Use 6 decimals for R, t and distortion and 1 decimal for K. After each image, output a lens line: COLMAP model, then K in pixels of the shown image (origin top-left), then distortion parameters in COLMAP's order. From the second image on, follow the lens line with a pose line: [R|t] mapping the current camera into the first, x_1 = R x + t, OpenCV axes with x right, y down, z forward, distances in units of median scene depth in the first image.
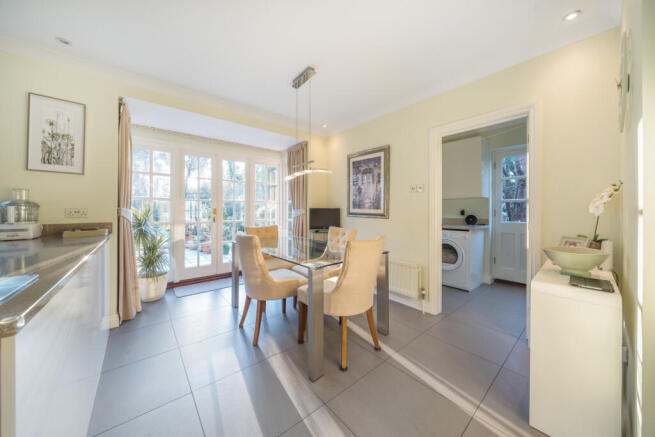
lens RADIAL K [[230.2, 0, 320.1], [0, 230.2, 208.8], [0, 0, 1]] dist [-0.000074, -0.000045]
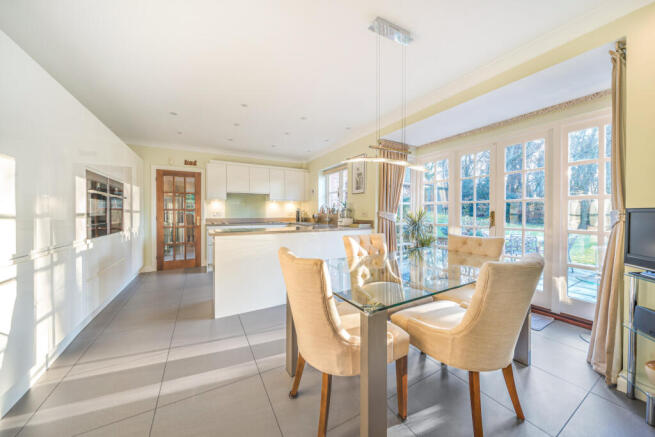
lens RADIAL K [[221.7, 0, 326.1], [0, 221.7, 211.8], [0, 0, 1]] dist [0.000262, -0.000003]
pose [[-0.181888, -0.005475, -0.983304, 0.715944], [0.001500, 0.999982, -0.005845, 0.008123], [0.983318, -0.002538, -0.181876, 1.013922]]
